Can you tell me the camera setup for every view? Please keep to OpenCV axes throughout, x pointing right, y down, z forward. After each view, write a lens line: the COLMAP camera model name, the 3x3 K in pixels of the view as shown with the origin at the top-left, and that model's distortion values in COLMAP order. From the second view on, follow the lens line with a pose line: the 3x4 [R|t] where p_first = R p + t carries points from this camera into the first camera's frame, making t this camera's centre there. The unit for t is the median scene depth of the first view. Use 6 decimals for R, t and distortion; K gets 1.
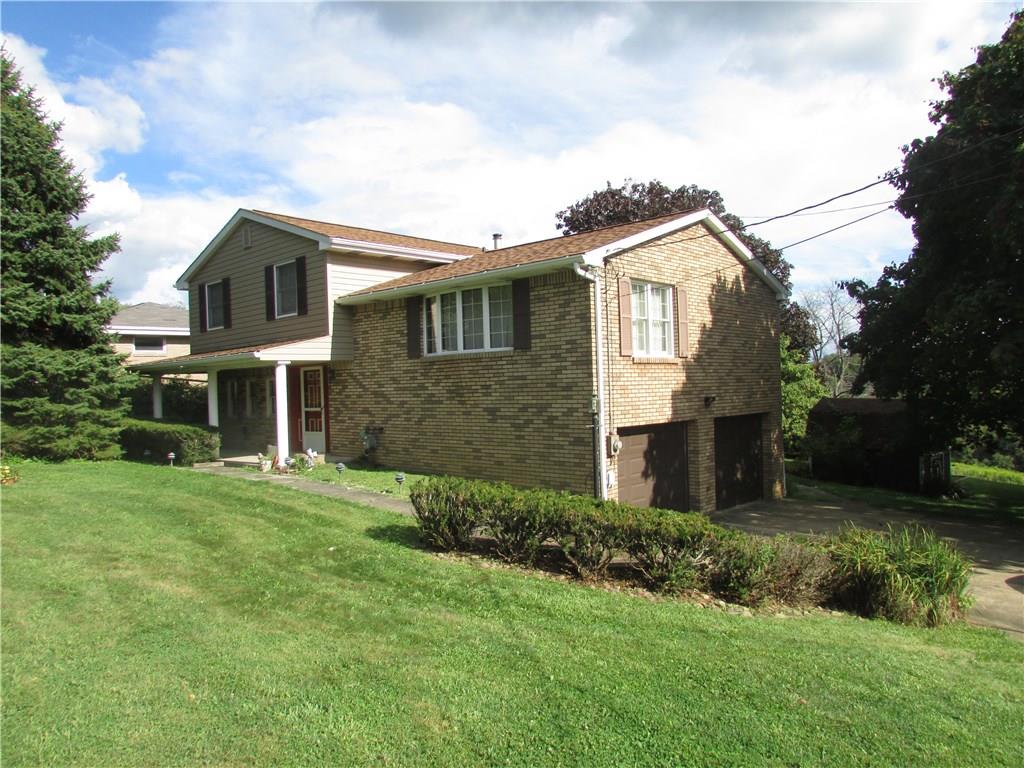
lens RADIAL K [[728.5, 0, 516.3], [0, 728.5, 385.8], [0, 0, 1]] dist [-0.036286, 0.011028]
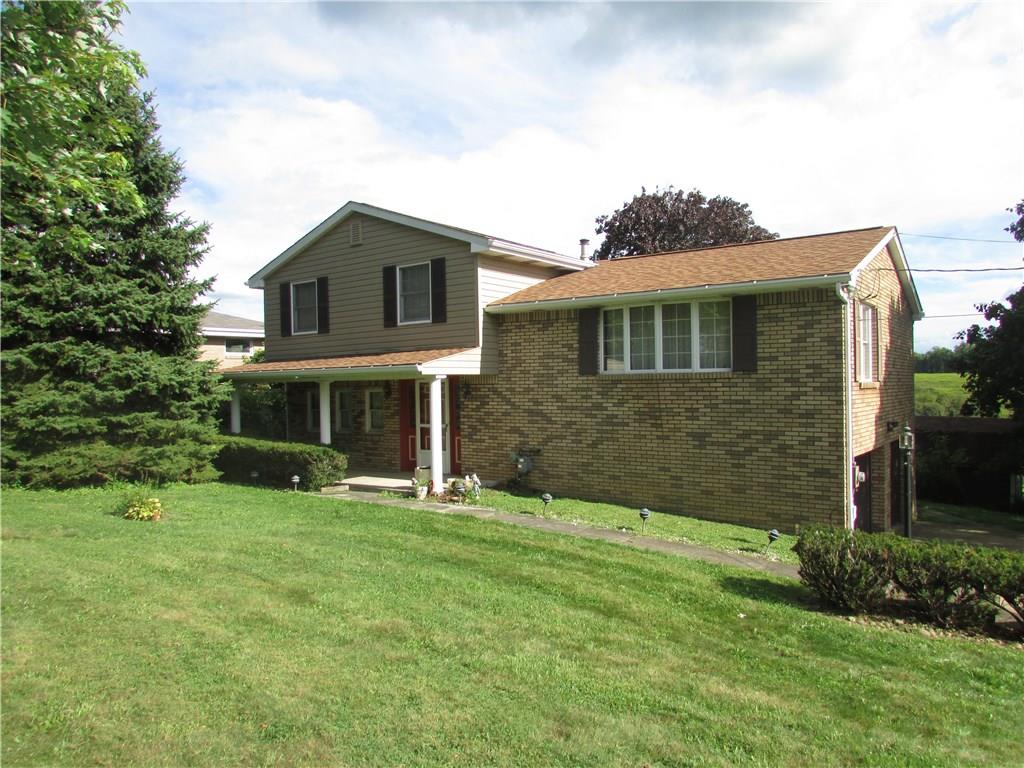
lens RADIAL K [[728.5, 0, 509.0], [0, 728.5, 386.2], [0, 0, 1]] dist [-0.036286, 0.011028]
pose [[0.993389, 0.016466, 0.113608, -0.325208], [-0.016832, 0.999856, 0.002262, -0.023168], [-0.113554, -0.004159, 0.993523, 0.093661]]
